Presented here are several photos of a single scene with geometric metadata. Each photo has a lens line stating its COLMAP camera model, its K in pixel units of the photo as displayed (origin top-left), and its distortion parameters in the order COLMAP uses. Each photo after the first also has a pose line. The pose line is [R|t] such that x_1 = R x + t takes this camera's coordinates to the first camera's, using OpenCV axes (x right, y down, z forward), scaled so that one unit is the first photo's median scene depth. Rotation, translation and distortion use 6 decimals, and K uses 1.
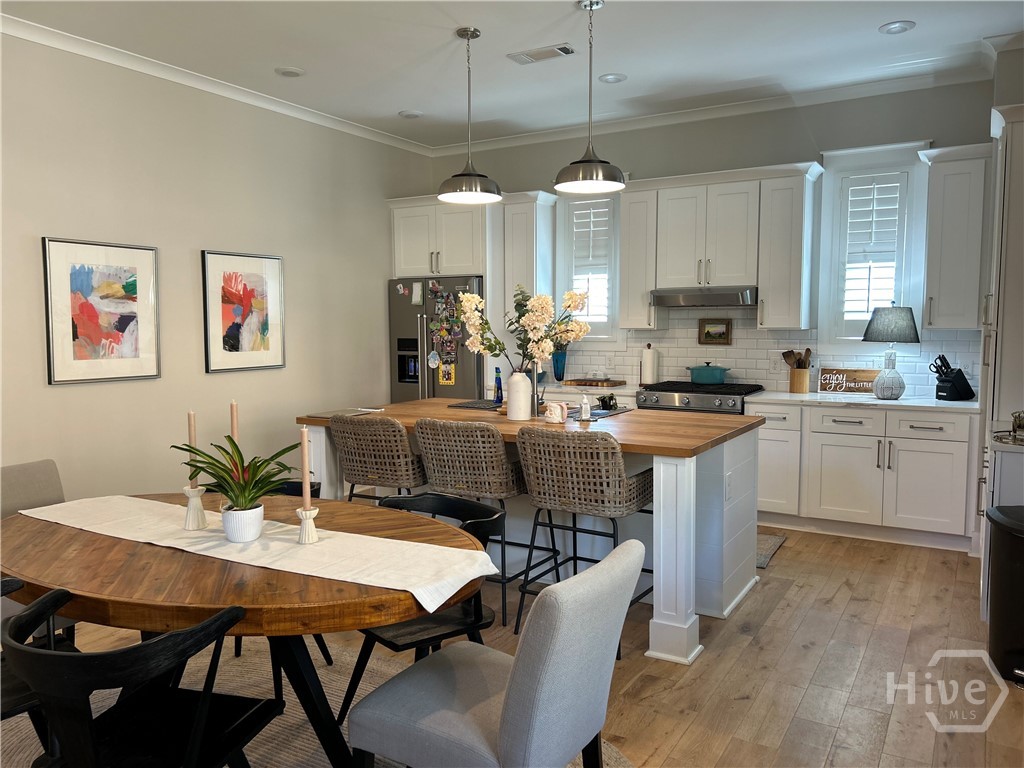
lens RADIAL K [[789.9, 0, 512.0], [0, 789.9, 384.0], [0, 0, 1]] dist [0.028673, -0.010870]
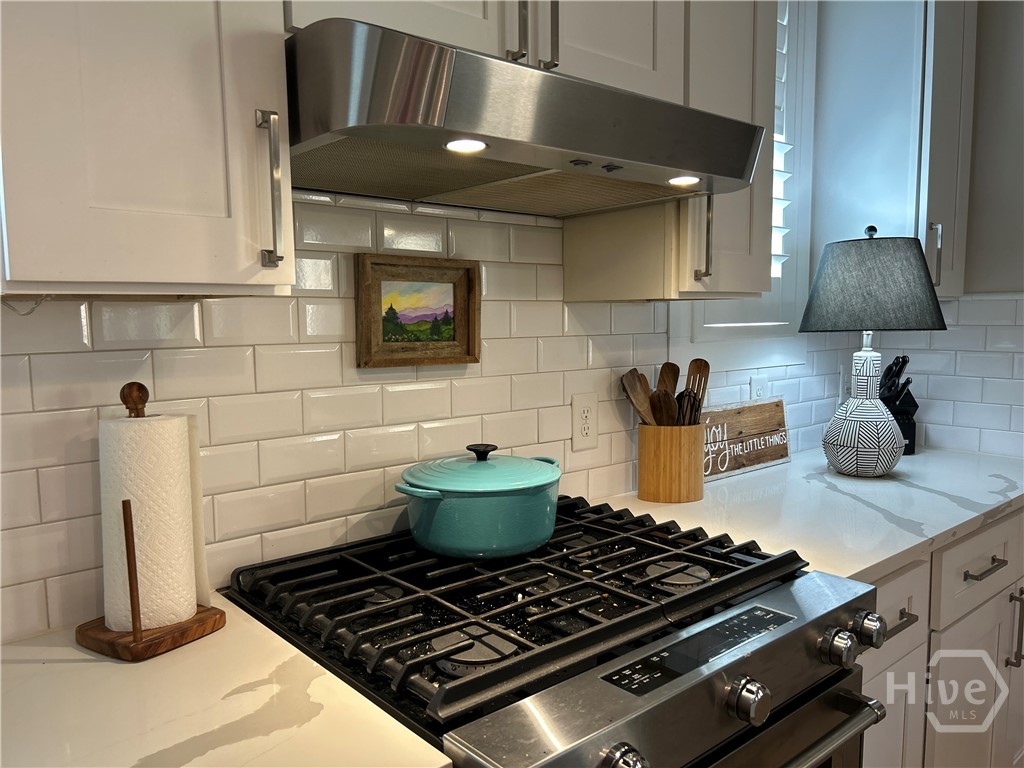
lens RADIAL K [[789.9, 0, 512.0], [0, 789.9, 384.0], [0, 0, 1]] dist [0.028673, -0.010870]
pose [[0.313391, -0.091143, 0.945240, 0.039701], [0.079020, 0.994434, 0.069687, -0.059306], [-0.946331, 0.052854, 0.318849, 0.904768]]
